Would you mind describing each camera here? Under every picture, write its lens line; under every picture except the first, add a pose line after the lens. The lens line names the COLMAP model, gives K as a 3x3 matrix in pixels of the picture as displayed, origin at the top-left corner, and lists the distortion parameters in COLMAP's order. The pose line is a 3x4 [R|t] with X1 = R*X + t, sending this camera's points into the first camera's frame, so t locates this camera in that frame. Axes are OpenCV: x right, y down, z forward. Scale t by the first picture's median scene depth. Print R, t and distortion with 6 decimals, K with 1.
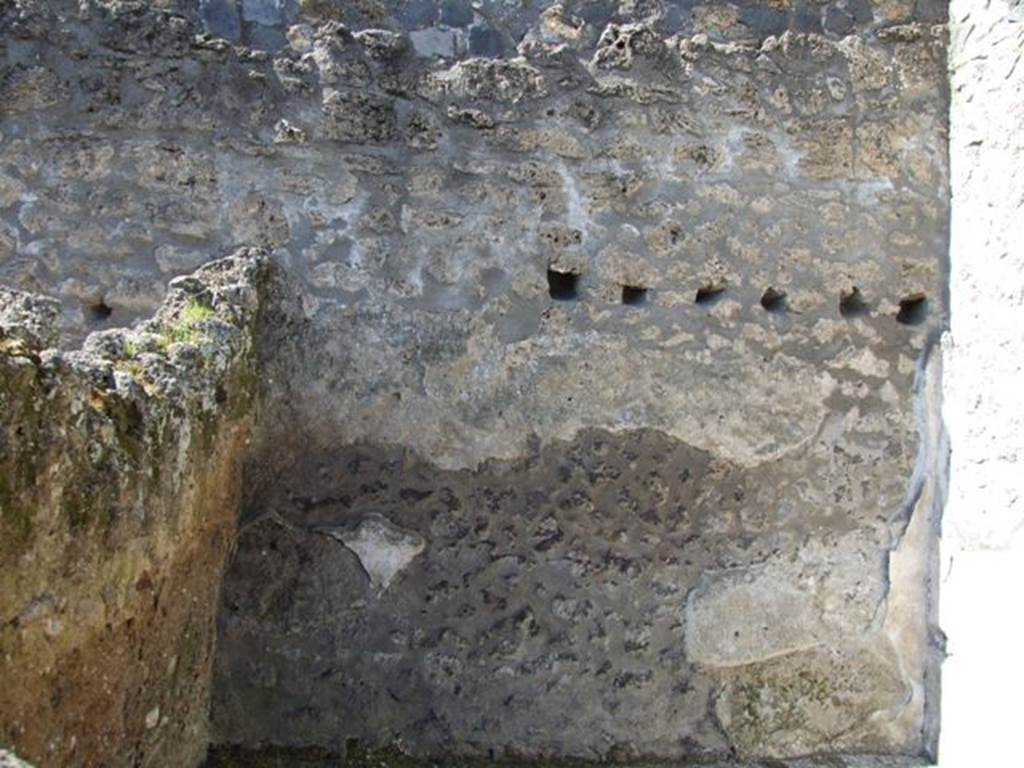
lens RADIAL K [[806.2, 0, 510.0], [0, 806.2, 371.2], [0, 0, 1]] dist [-0.051842, 0.040752]
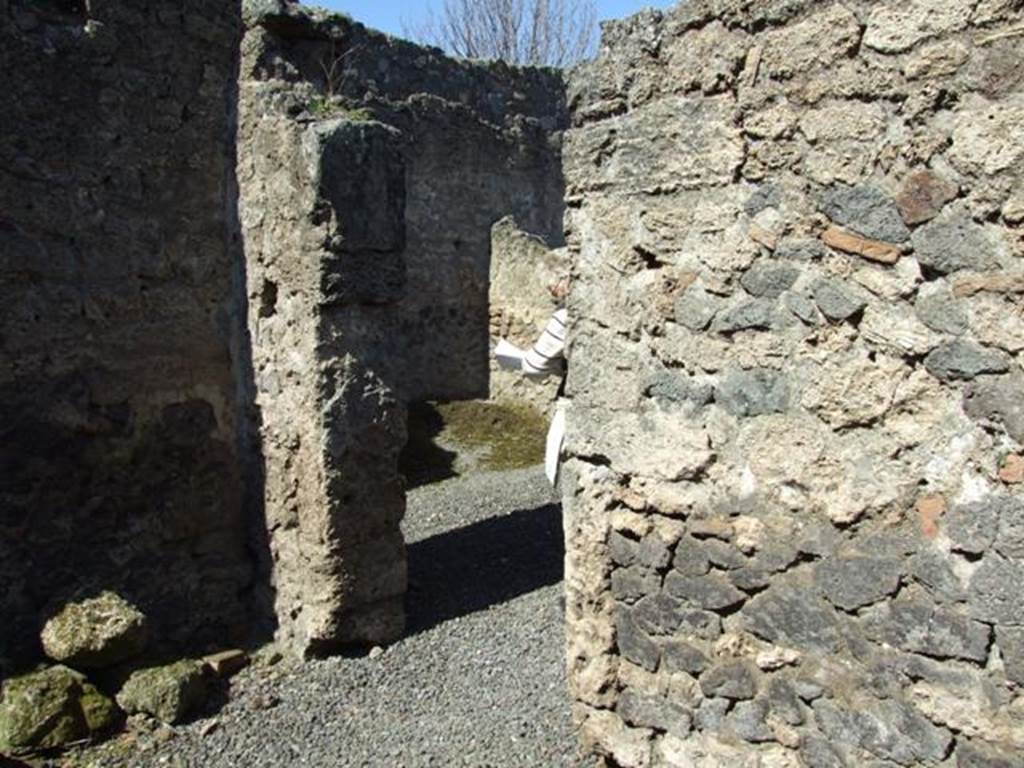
lens RADIAL K [[806.2, 0, 510.0], [0, 806.2, 371.2], [0, 0, 1]] dist [-0.051842, 0.040752]
pose [[0.784012, -0.136435, 0.605566, -1.707782], [0.027002, 0.982119, 0.186314, -0.132376], [-0.620158, -0.129721, 0.773677, -0.865940]]
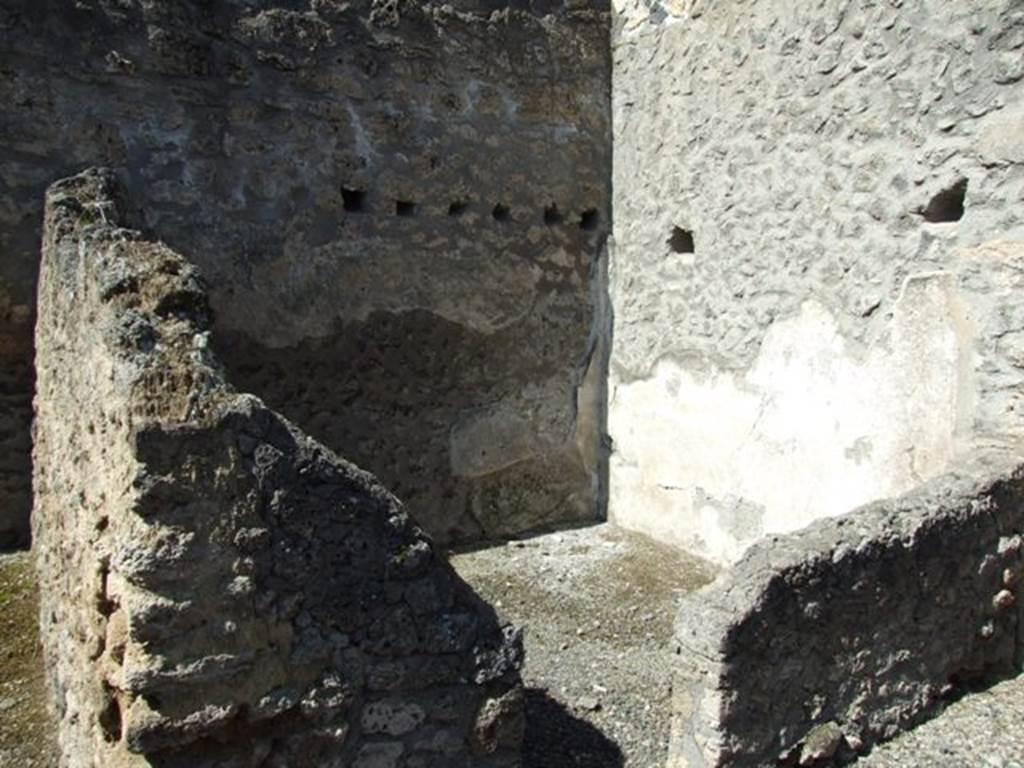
lens RADIAL K [[822.3, 0, 511.1], [0, 822.3, 368.3], [0, 0, 1]] dist [-0.064989, 0.064326]
pose [[0.906392, -0.070527, 0.416509, -0.267706], [0.014794, 0.990660, 0.135552, -0.015038], [-0.422179, -0.116701, 0.898969, -0.309418]]
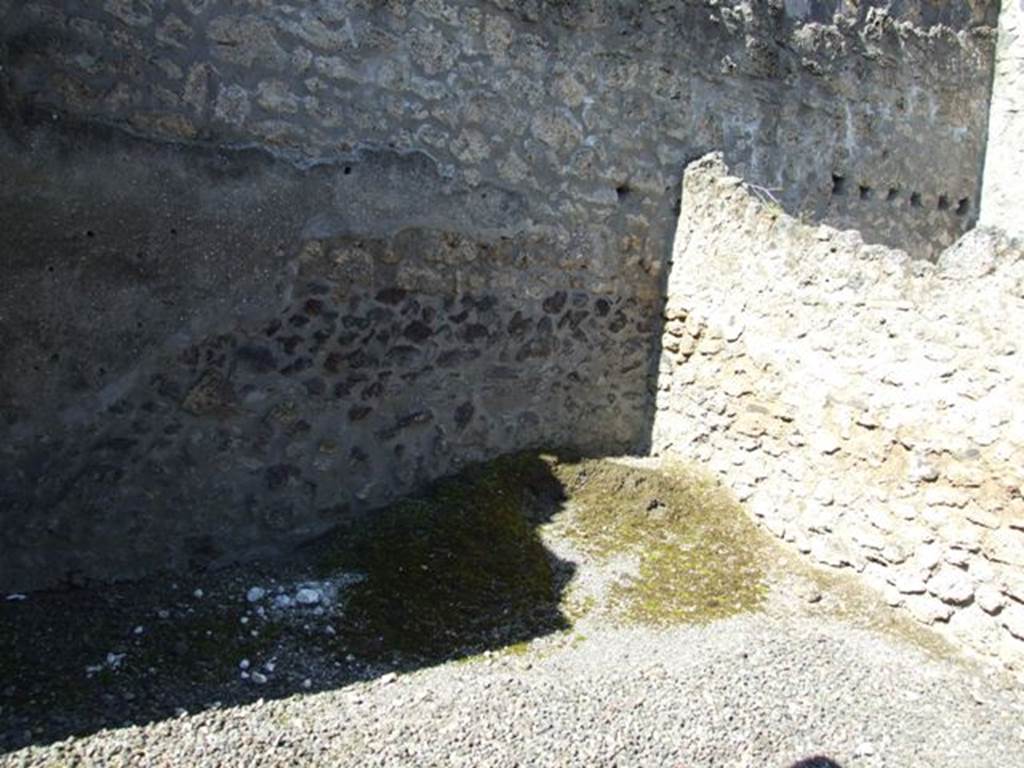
lens RADIAL K [[806.2, 0, 510.0], [0, 806.2, 371.2], [0, 0, 1]] dist [-0.051842, 0.040752]
pose [[0.902808, -0.052832, 0.426787, -1.184307], [-0.039541, 0.978023, 0.204714, -0.044928], [-0.428223, -0.201693, 0.880877, -0.165299]]
